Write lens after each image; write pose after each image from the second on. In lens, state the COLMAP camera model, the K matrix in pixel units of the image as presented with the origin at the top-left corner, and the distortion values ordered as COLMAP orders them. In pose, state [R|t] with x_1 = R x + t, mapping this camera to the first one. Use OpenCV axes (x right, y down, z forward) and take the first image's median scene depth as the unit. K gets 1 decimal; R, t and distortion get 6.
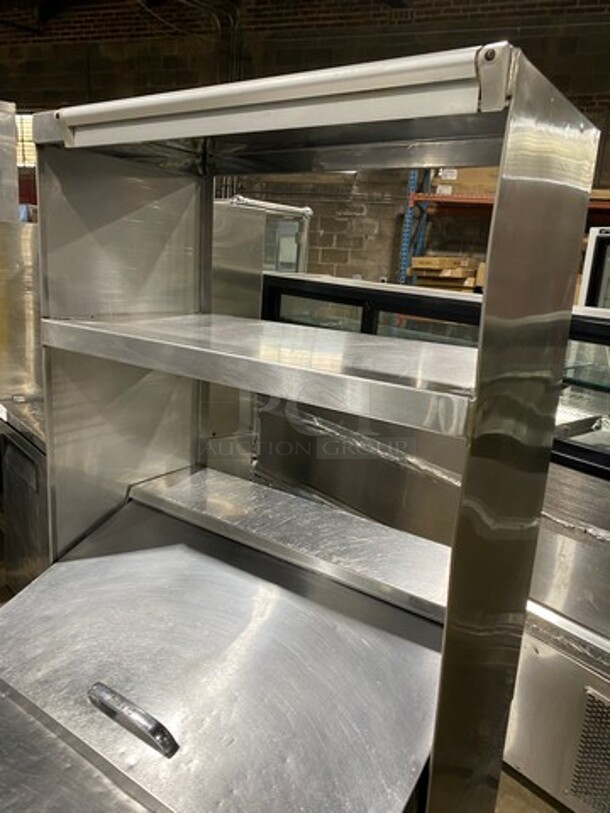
lens RADIAL K [[616.0, 0, 305.0], [0, 616.0, 406.5], [0, 0, 1]] dist [0.037229, -0.026580]
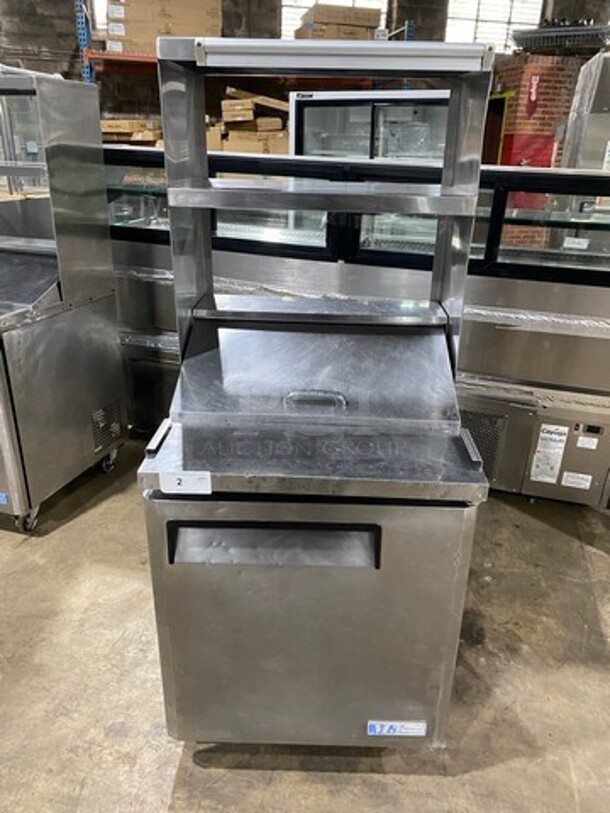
lens RADIAL K [[616.0, 0, 305.0], [0, 616.0, 406.5], [0, 0, 1]] dist [0.037229, -0.026580]
pose [[0.839014, -0.257656, 0.479238, -0.131001], [0.156132, 0.957740, 0.241572, 0.006696], [-0.521228, -0.127858, 0.843785, -0.062599]]
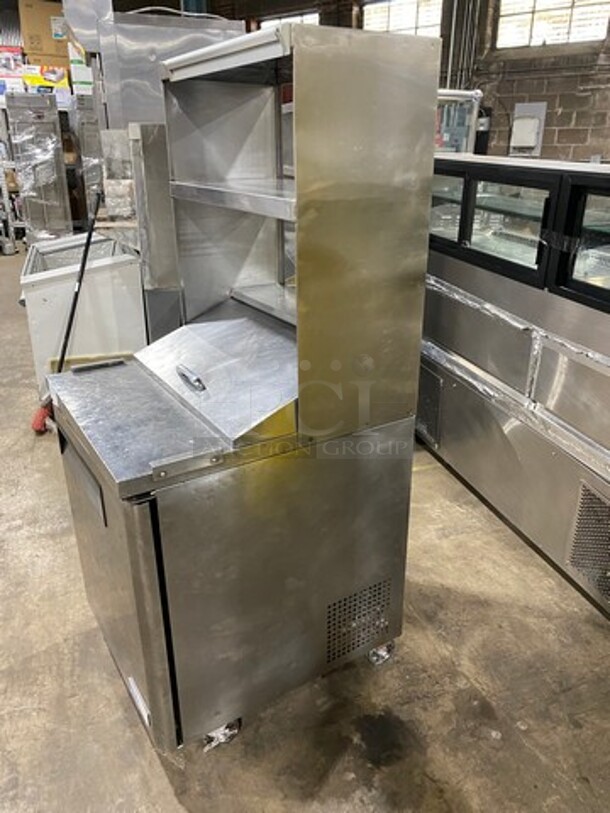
lens RADIAL K [[622.0, 0, 319.6], [0, 622.0, 401.0], [0, 0, 1]] dist [0.039685, -0.039488]
pose [[0.922554, 0.089343, -0.375383, 0.096402], [-0.034783, 0.988120, 0.149695, 0.027261], [0.384297, -0.125045, 0.914702, -0.078505]]
